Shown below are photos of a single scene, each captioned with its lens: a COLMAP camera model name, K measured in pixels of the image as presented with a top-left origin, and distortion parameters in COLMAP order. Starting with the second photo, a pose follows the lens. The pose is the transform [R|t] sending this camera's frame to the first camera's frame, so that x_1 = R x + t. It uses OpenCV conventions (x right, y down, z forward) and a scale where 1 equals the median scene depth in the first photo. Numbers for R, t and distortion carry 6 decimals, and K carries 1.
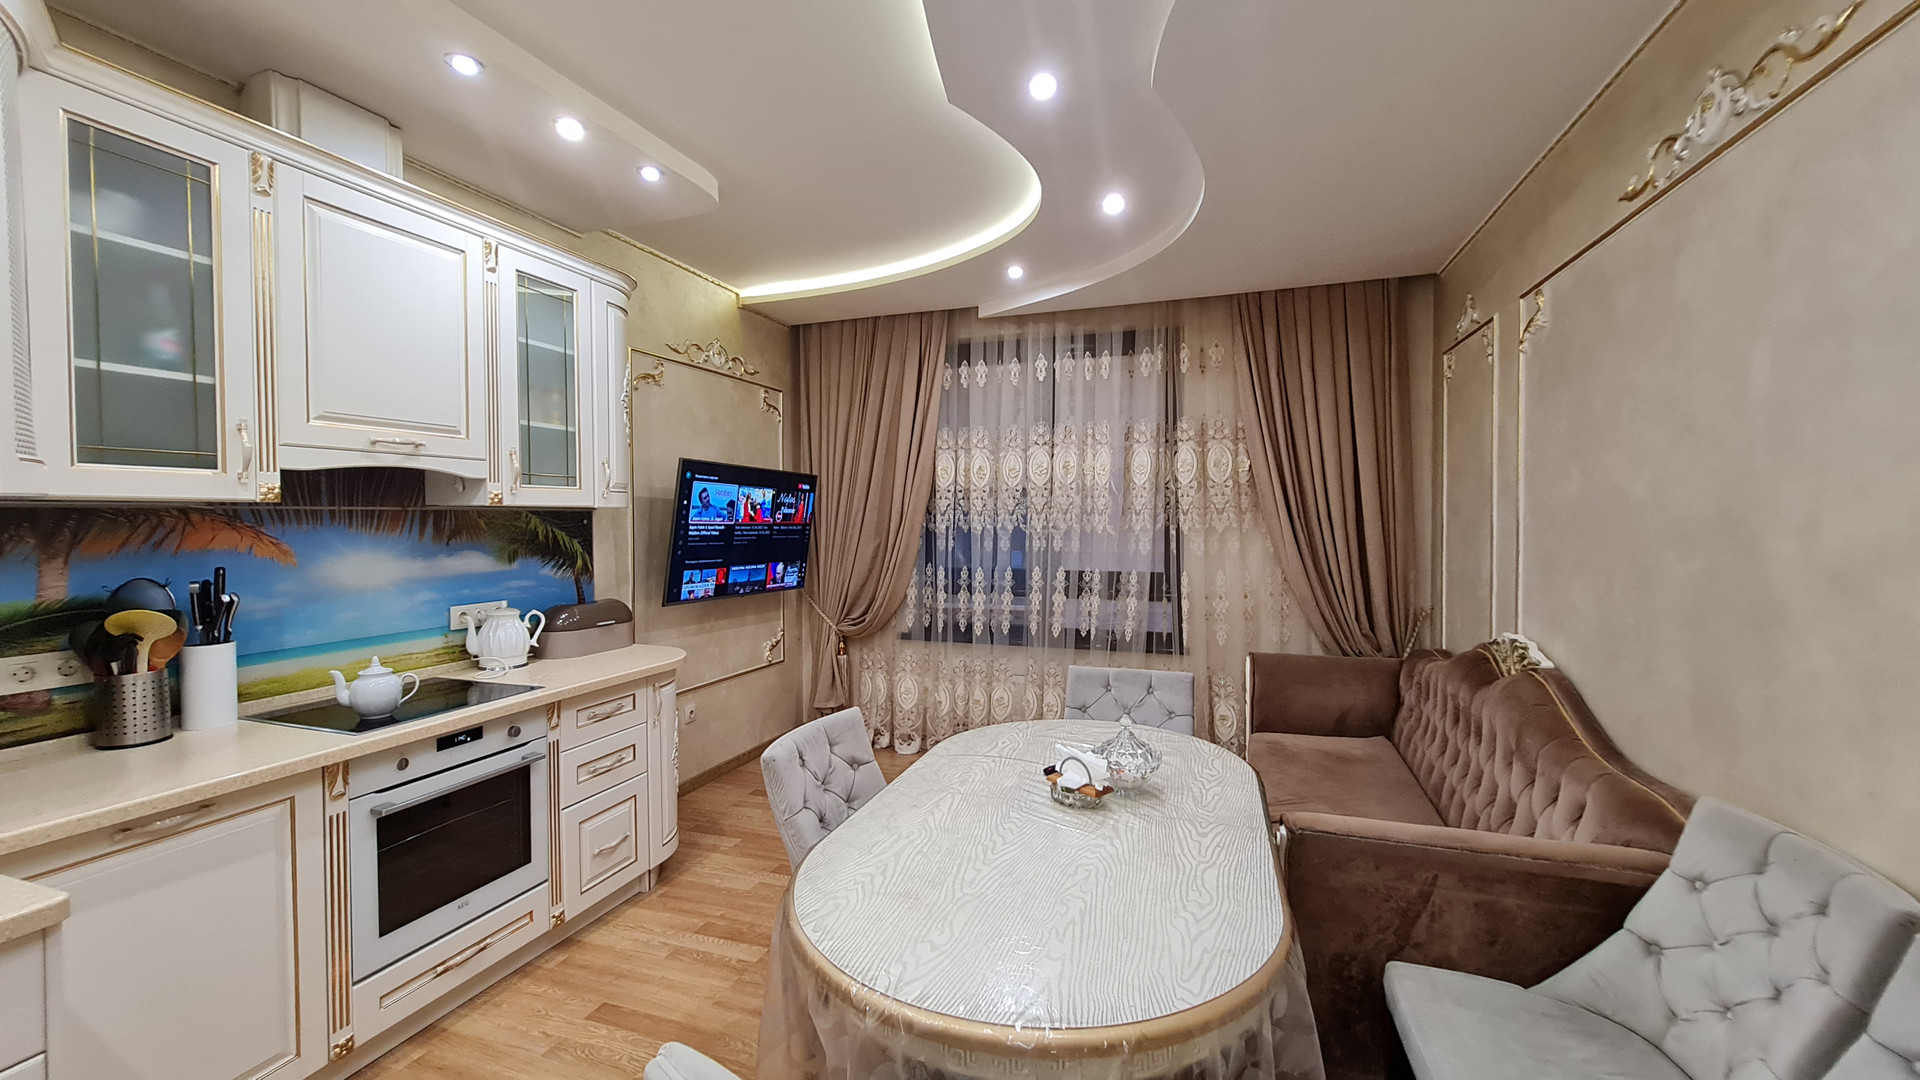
lens RADIAL K [[768.1, 0, 963.4], [0, 768.1, 535.4], [0, 0, 1]] dist [-0.001380, -0.000234]
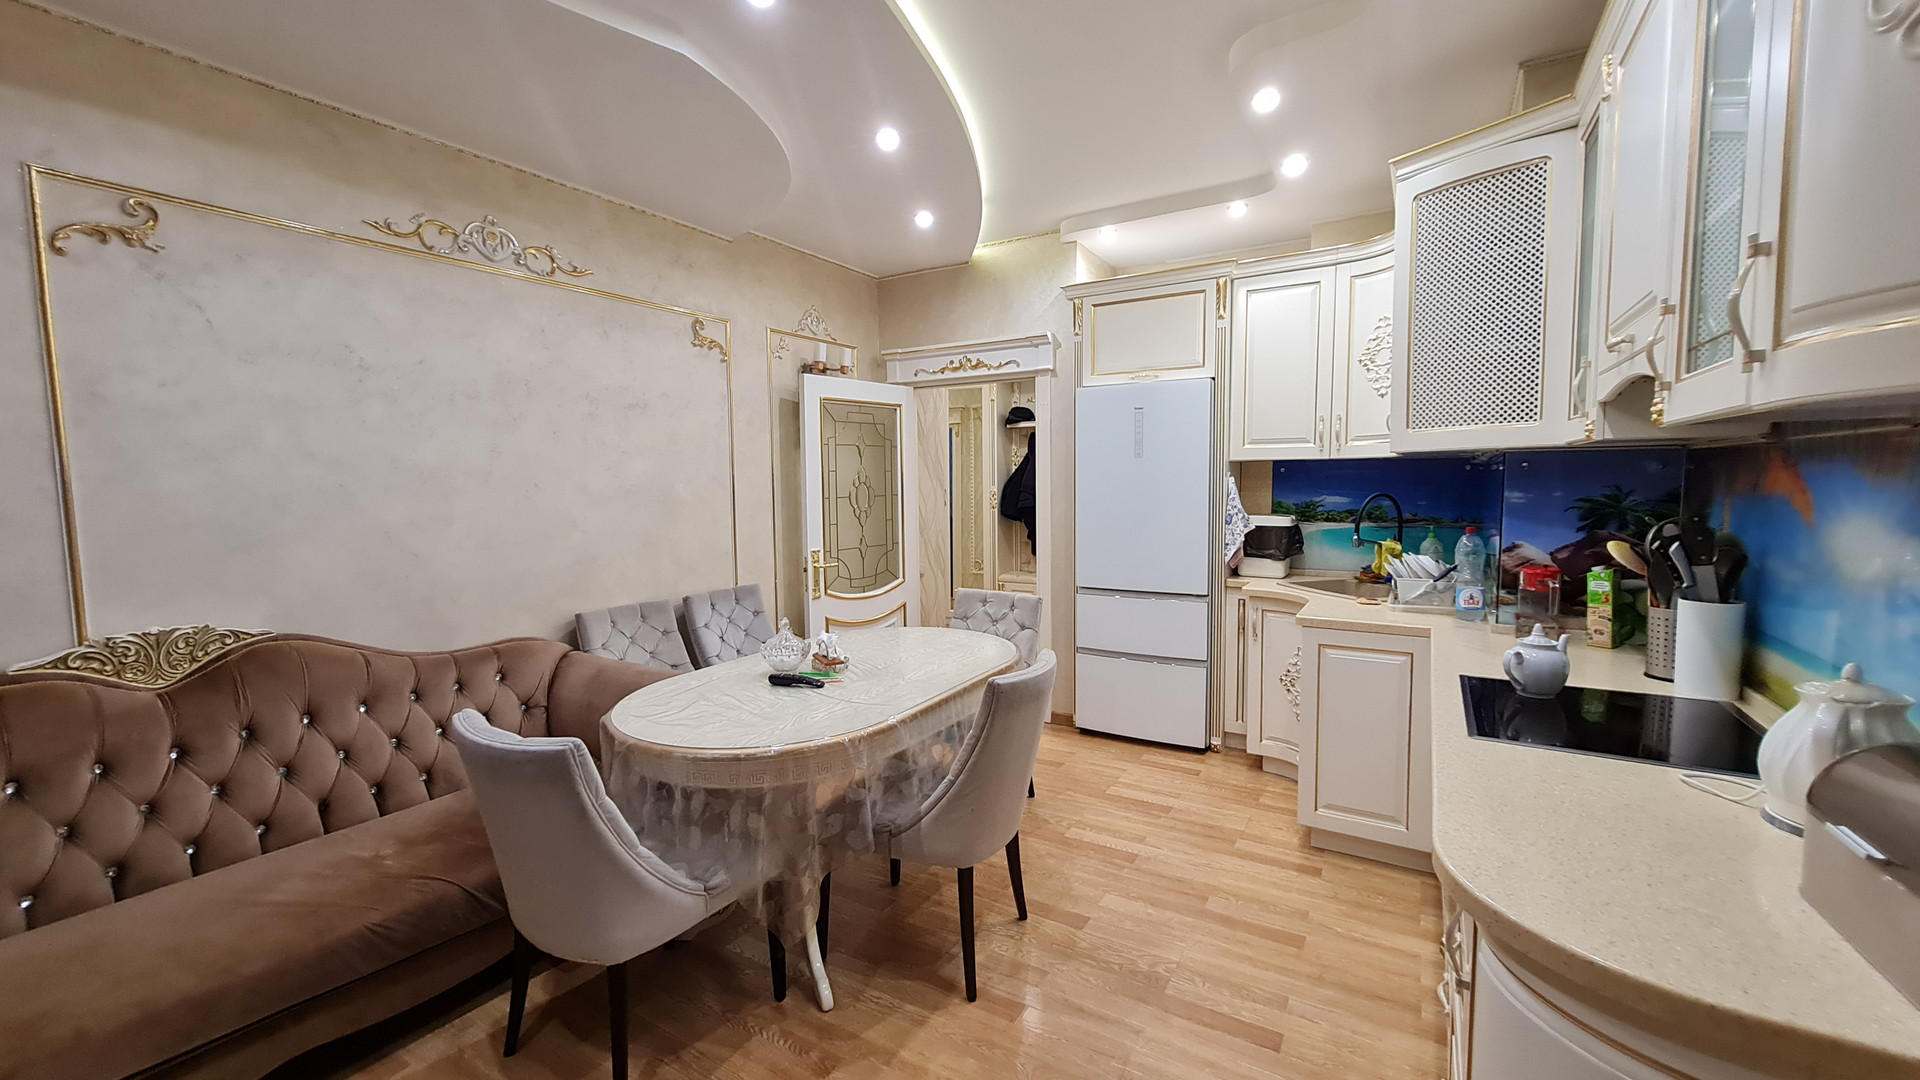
lens RADIAL K [[768.1, 0, 963.4], [0, 768.1, 535.4], [0, 0, 1]] dist [-0.001380, -0.000234]
pose [[-0.976816, -0.000042, 0.214081, -0.331838], [0.020503, 0.995385, 0.093745, -0.028947], [-0.213097, 0.095961, -0.972307, 1.915286]]
